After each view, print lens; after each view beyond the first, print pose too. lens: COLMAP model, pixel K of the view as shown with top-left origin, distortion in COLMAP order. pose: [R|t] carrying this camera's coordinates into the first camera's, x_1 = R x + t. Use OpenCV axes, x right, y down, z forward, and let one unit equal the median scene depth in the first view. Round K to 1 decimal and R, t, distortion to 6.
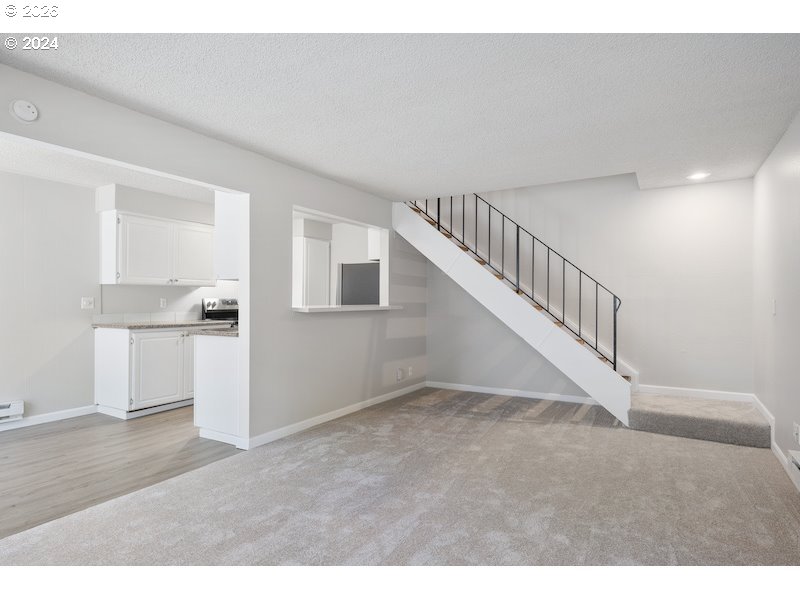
lens RADIAL K [[462.2, 0, 400.0], [0, 462.2, 300.0], [0, 0, 1]] dist [-0.000177, -0.001776]
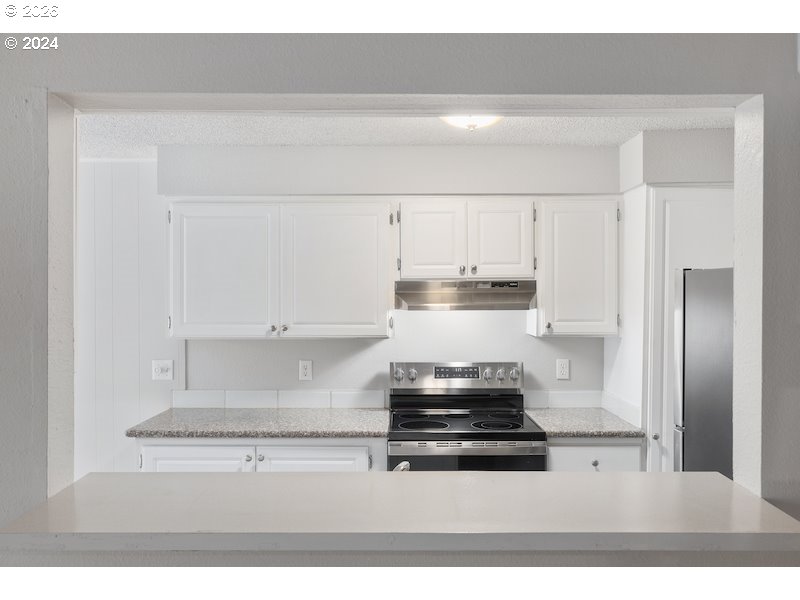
lens RADIAL K [[658.4, 0, 400.0], [0, 658.4, 300.0], [0, 0, 1]] dist [-0.003930, -0.001274]
pose [[0.517117, 0.002927, -0.855910, 0.159051], [0.002569, 0.999984, 0.004972, -0.085275], [0.855911, -0.004770, 0.517101, 0.881056]]
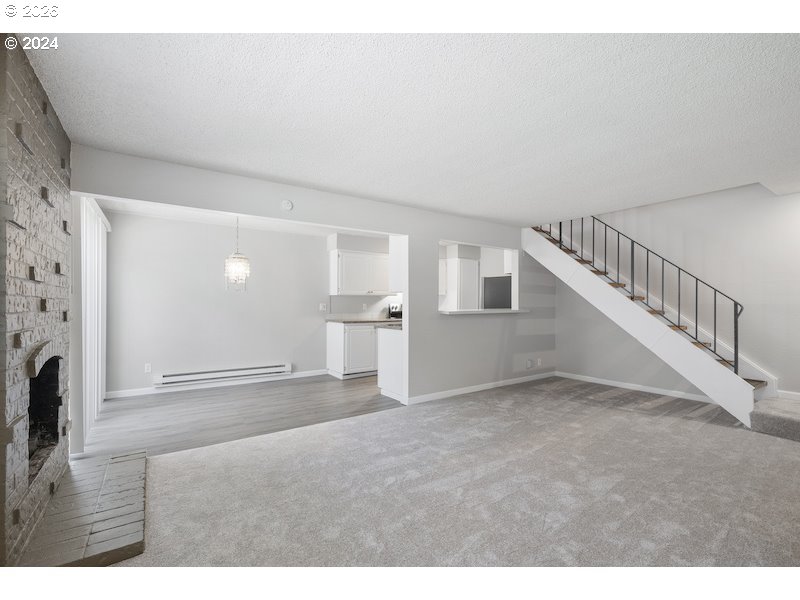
lens RADIAL K [[370.4, 0, 391.1], [0, 370.4, 300.5], [0, 0, 1]] dist [0.000205, 0.000354]
pose [[0.903525, -0.003537, -0.428521, 0.115347], [0.001269, 0.999984, -0.005579, -0.008659], [0.428533, 0.004497, 0.903515, -0.094175]]
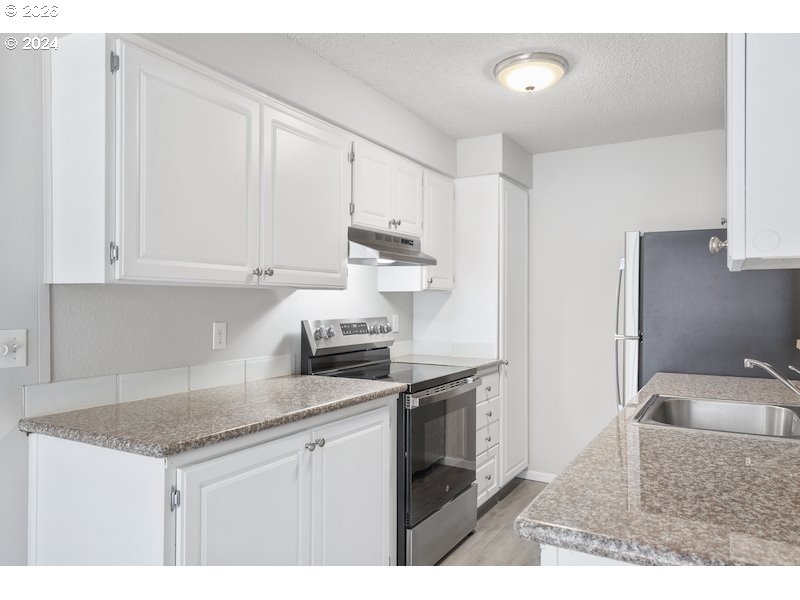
lens RADIAL K [[556.3, 0, 400.0], [0, 556.3, 300.0], [0, 0, 1]] dist [0.000821, -0.000558]
pose [[0.999680, -0.002155, 0.025222, -0.462336], [0.002266, 0.999988, -0.004355, -0.023120], [-0.025212, 0.004410, 0.999672, 0.682505]]
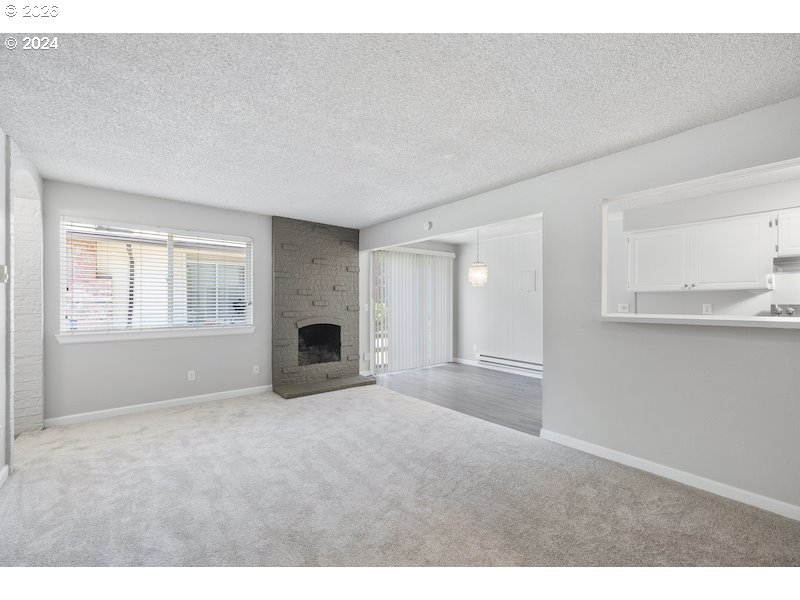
lens RADIAL K [[335.0, 0, 387.8], [0, 335.0, 300.8], [0, 0, 1]] dist [0.000073, -0.000061]
pose [[-0.373527, -0.007550, -0.927588, 0.468344], [-0.000432, 0.999968, -0.007965, -0.004982], [0.927619, -0.002574, -0.373519, 0.777738]]
